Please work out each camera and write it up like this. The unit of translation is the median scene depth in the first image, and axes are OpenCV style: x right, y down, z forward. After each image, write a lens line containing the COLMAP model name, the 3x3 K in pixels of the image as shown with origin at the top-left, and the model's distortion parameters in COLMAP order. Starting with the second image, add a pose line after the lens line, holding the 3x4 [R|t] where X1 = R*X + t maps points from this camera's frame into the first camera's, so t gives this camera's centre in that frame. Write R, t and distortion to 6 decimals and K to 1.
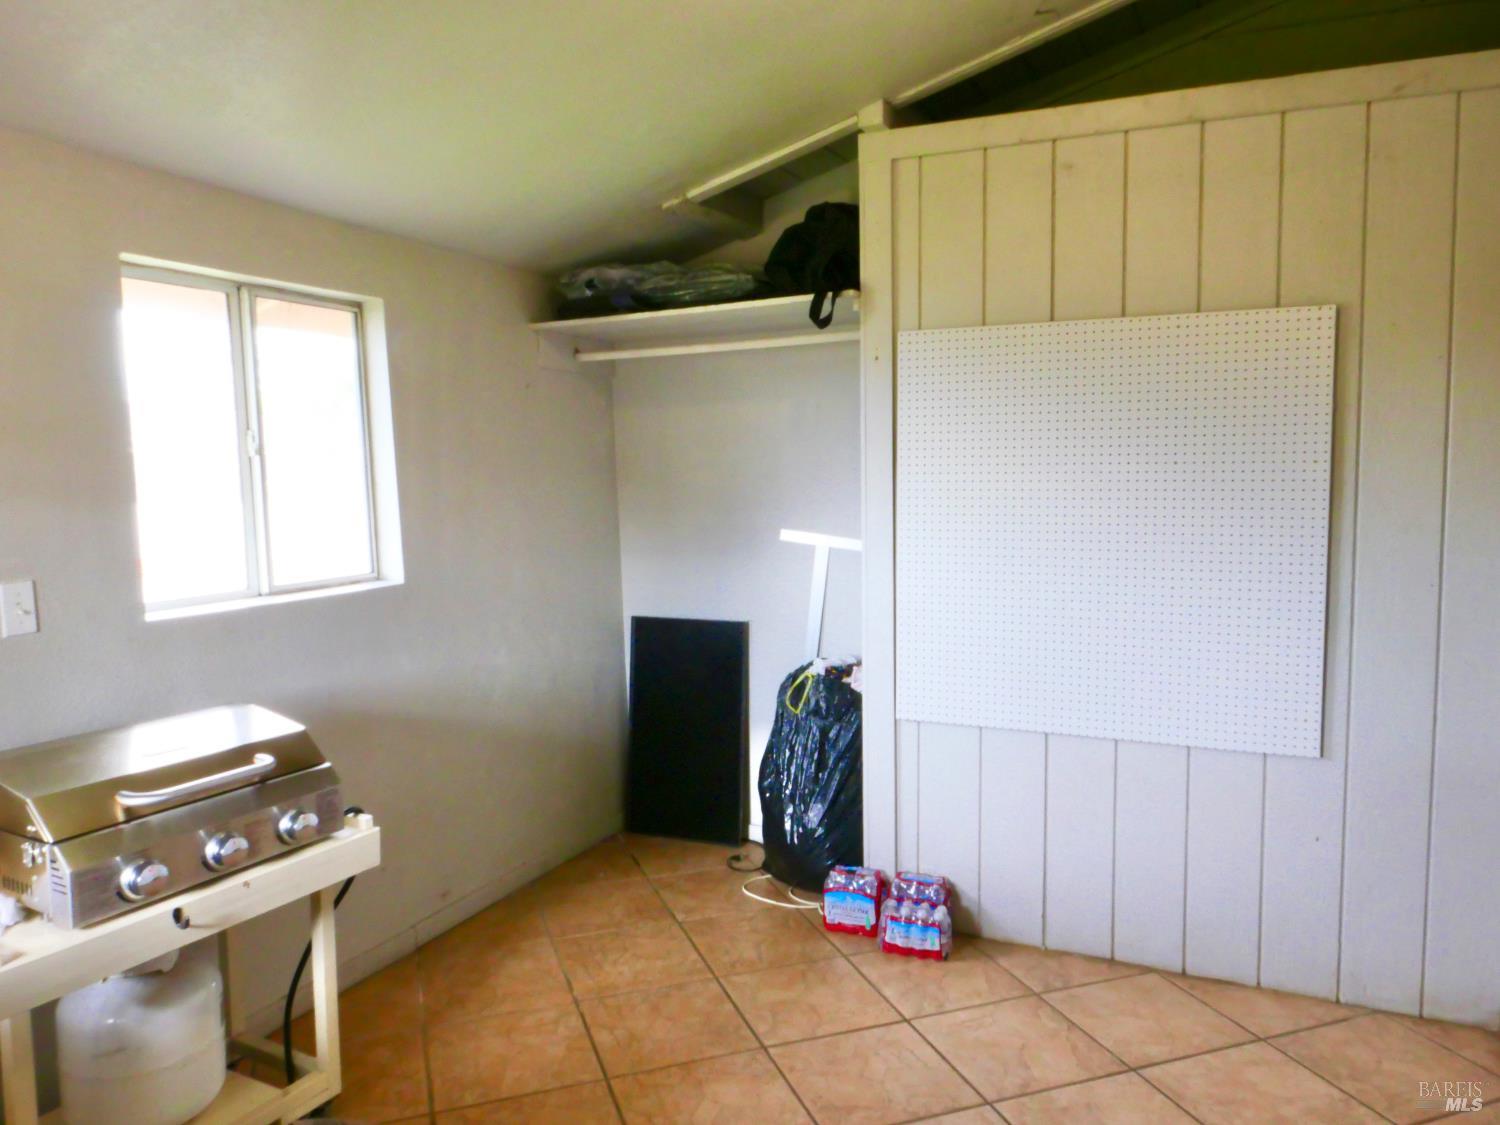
lens RADIAL K [[1097.7, 0, 744.5], [0, 1097.7, 551.2], [0, 0, 1]] dist [-0.073624, 0.047428]
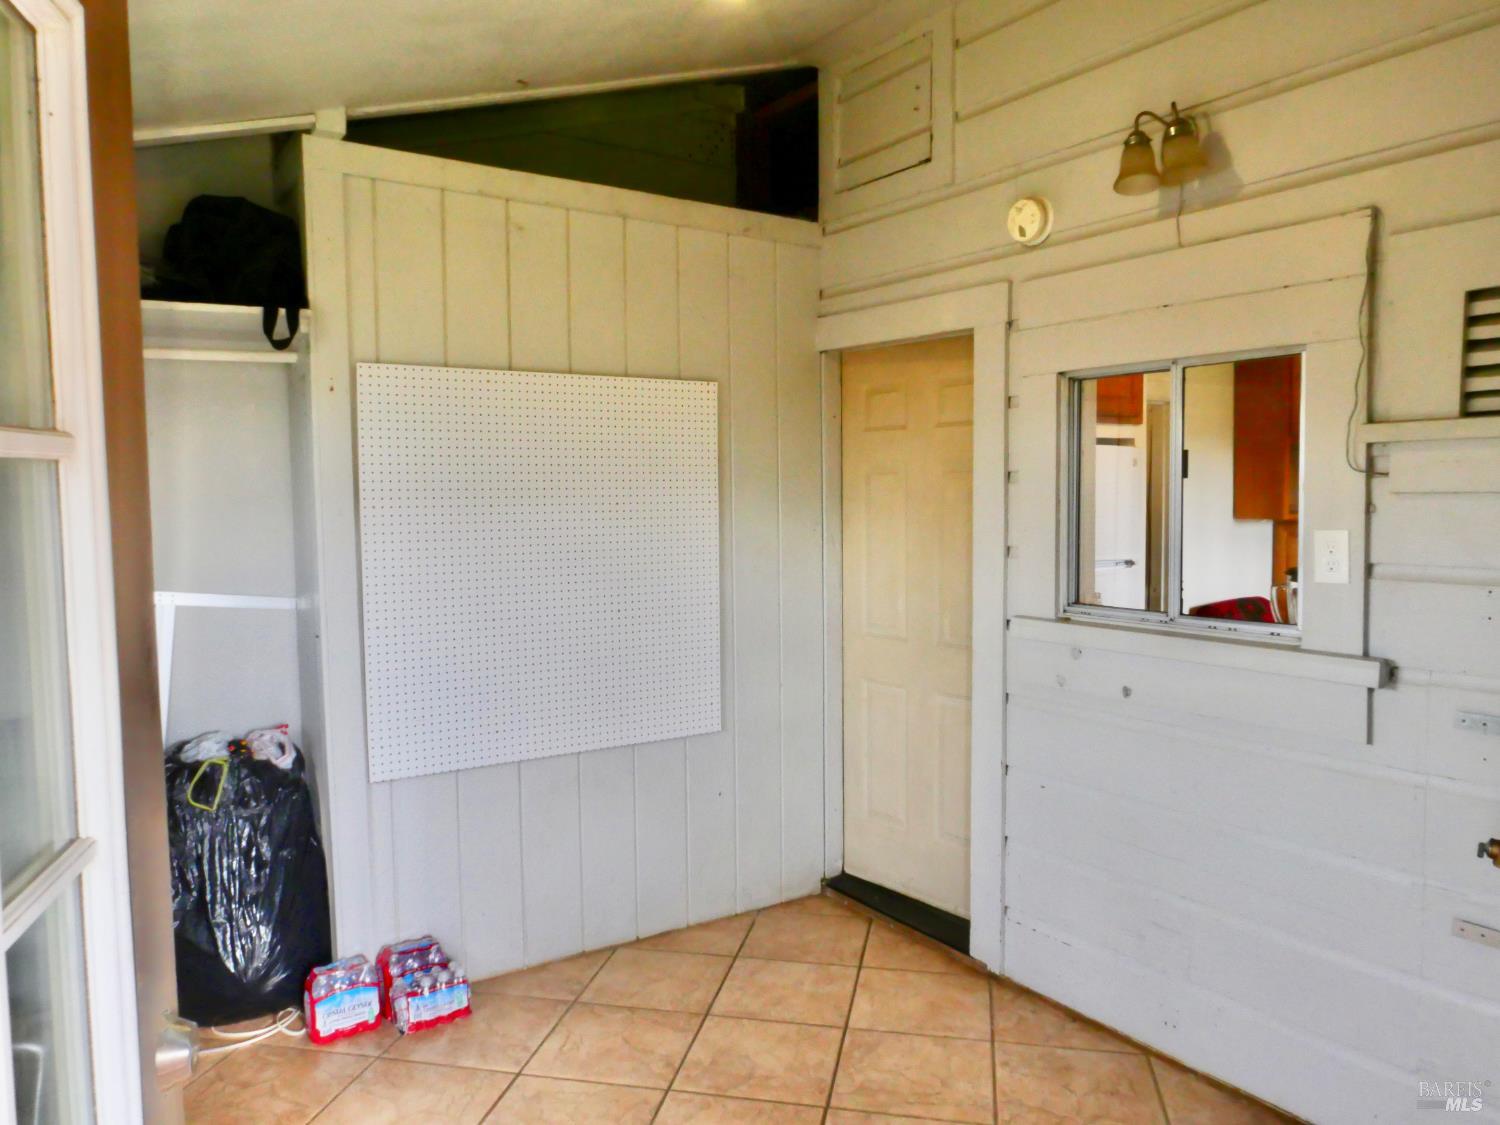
lens RADIAL K [[1079.4, 0, 750.0], [0, 1079.4, 562.5], [0, 0, 1]] dist [-0.009967, -0.000831]
pose [[0.499047, -0.046253, 0.865340, -0.501652], [0.074960, 0.997136, 0.010068, -0.017197], [-0.863327, 0.059842, 0.501085, 0.274083]]
